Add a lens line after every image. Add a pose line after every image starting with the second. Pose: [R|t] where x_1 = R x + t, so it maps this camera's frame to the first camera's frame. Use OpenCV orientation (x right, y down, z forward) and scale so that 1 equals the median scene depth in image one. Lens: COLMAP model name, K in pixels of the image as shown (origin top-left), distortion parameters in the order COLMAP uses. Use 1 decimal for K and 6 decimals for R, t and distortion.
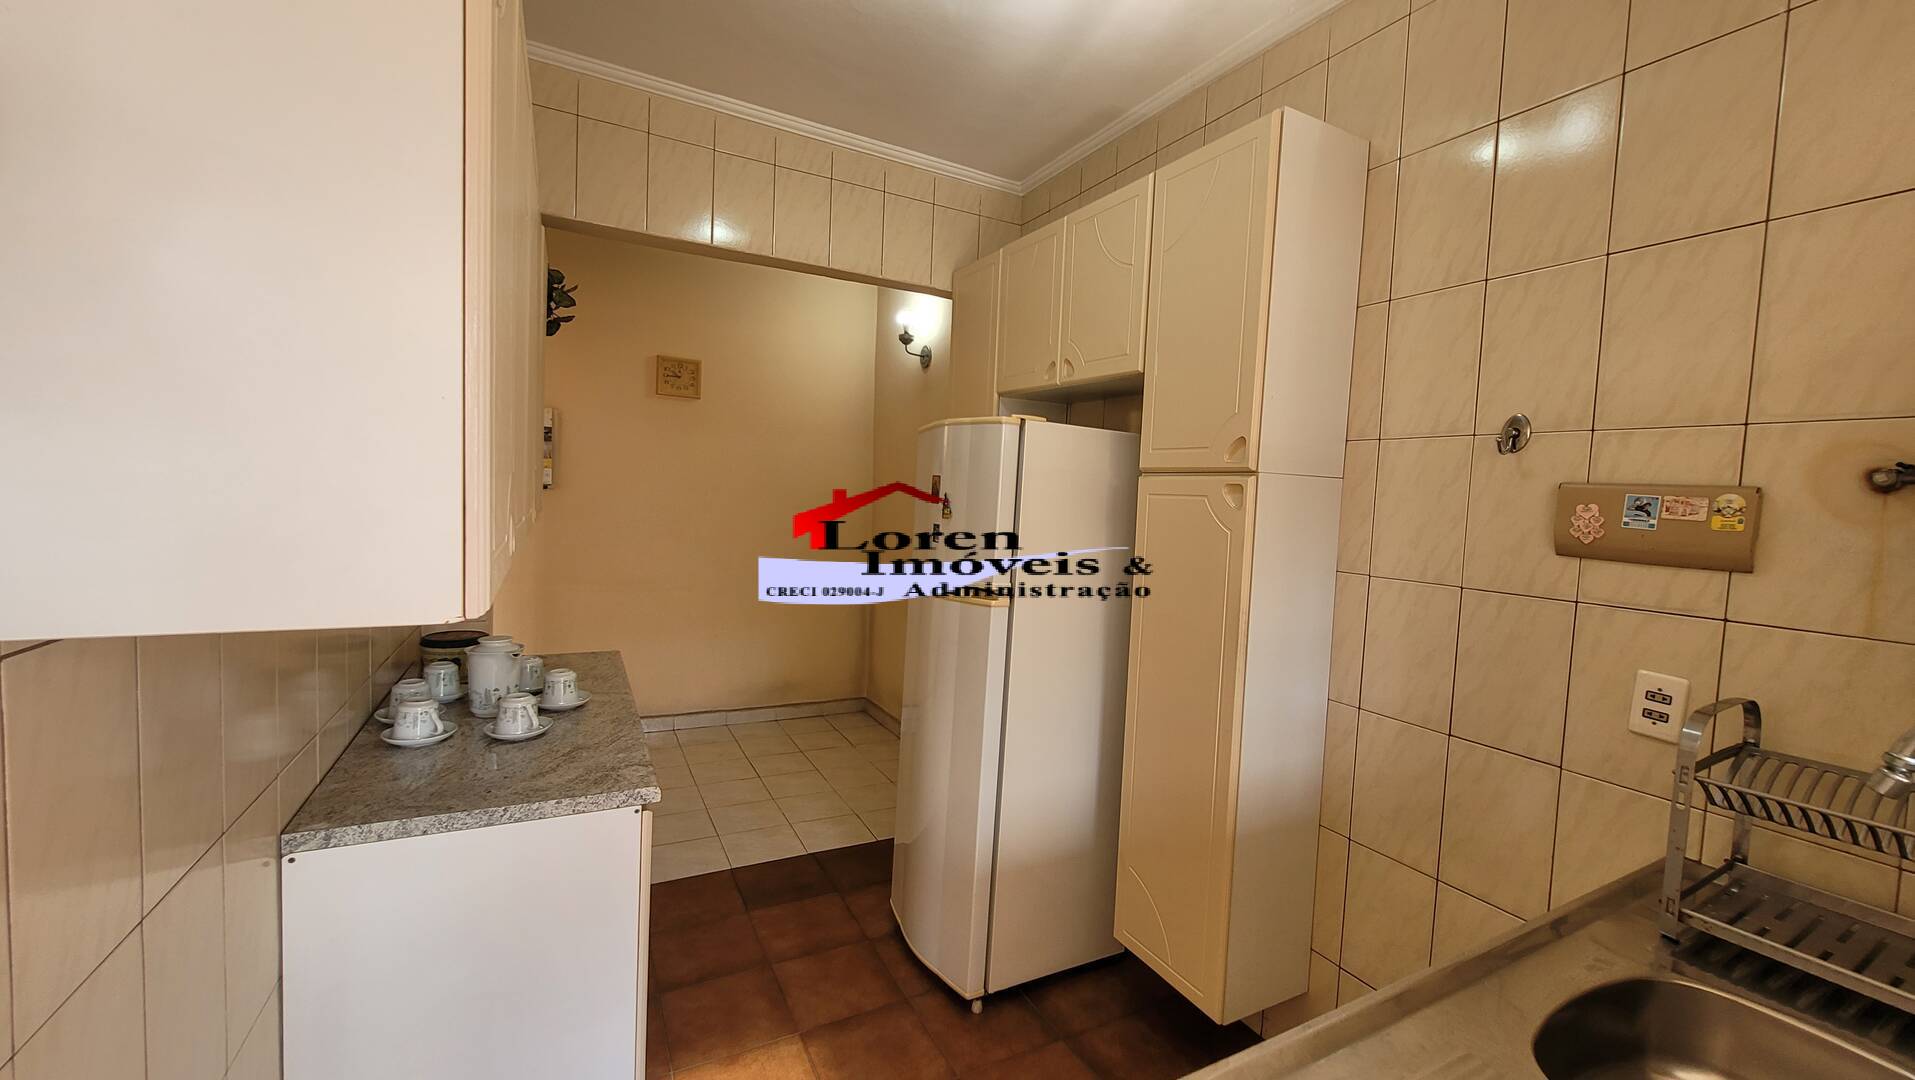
lens RADIAL K [[762.2, 0, 964.1], [0, 762.2, 541.4], [0, 0, 1]] dist [0.001536, 0.000160]
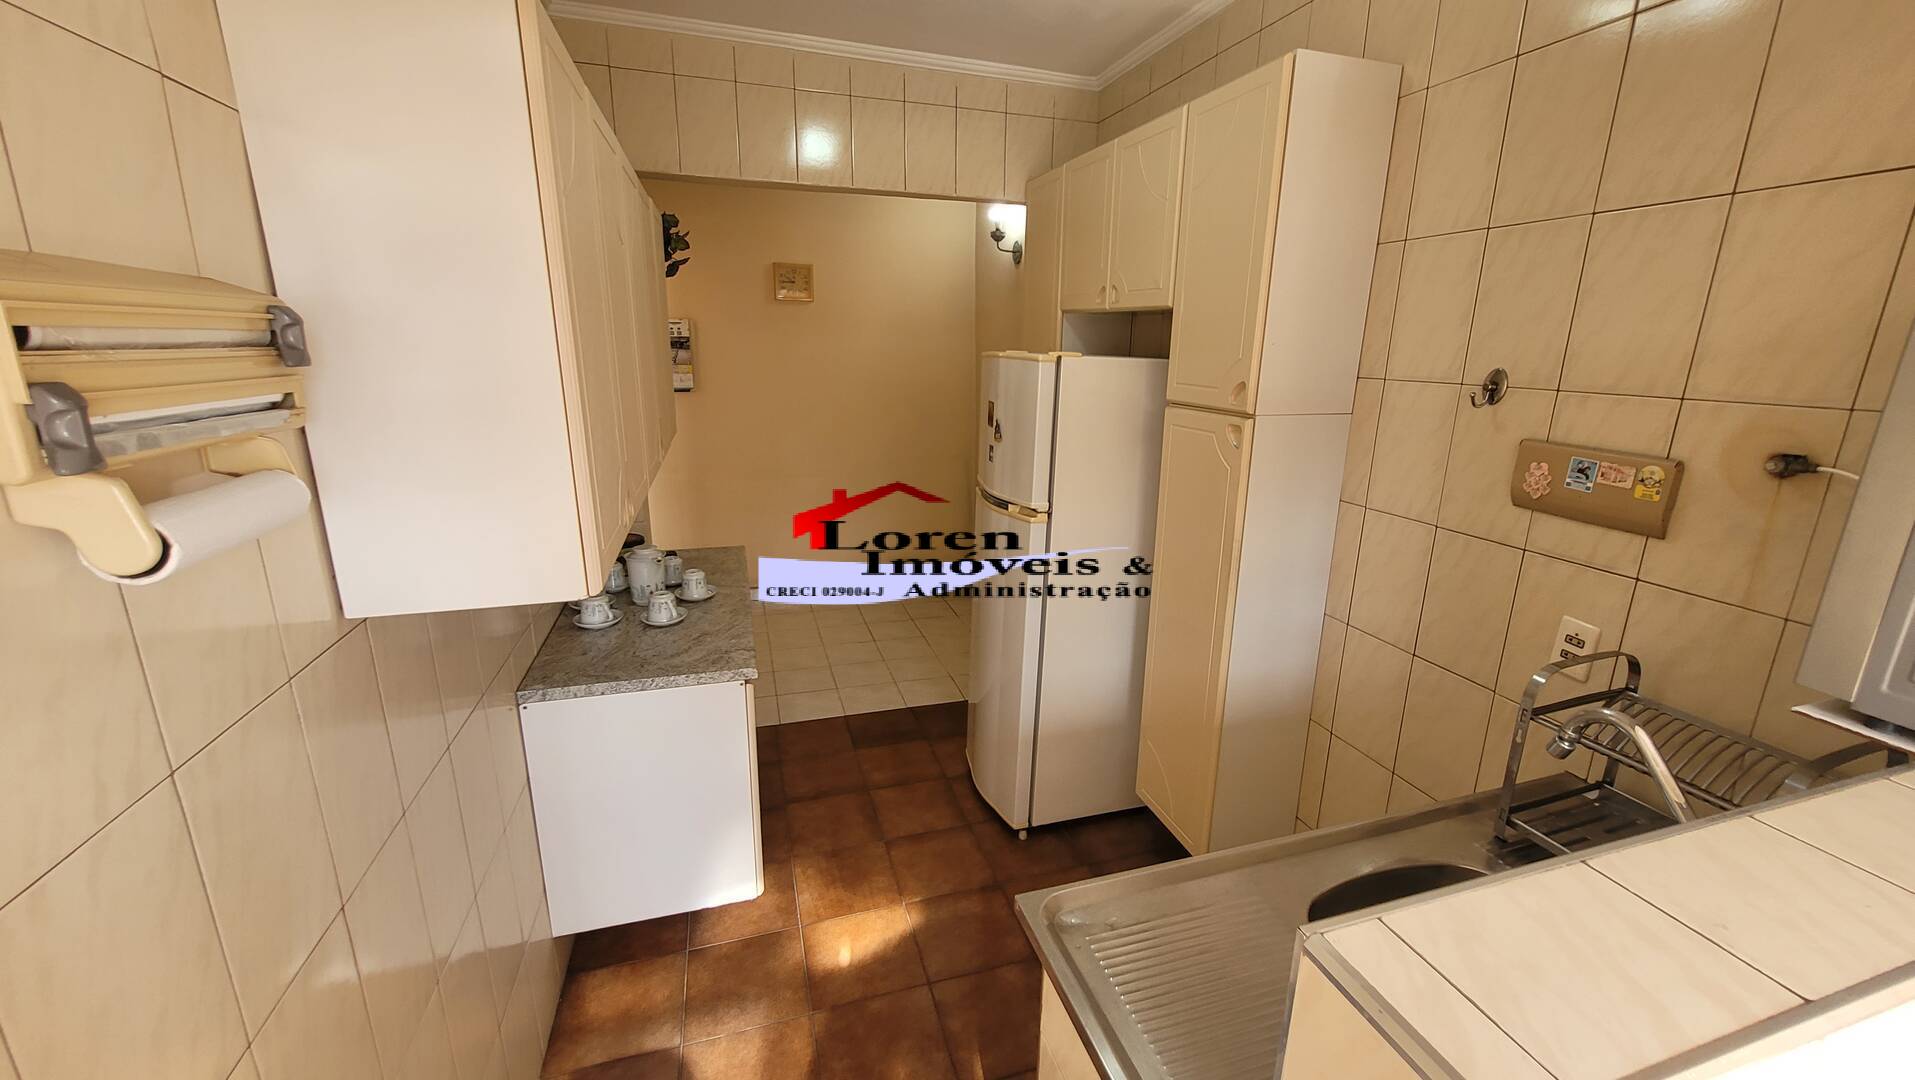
lens RADIAL K [[762.2, 0, 964.1], [0, 762.2, 541.4], [0, 0, 1]] dist [0.001536, 0.000160]
pose [[0.981423, 0.018331, -0.190977, 0.195566], [0.018383, 0.981860, 0.188714, -0.133030], [0.190972, -0.188719, 0.963283, -0.174977]]
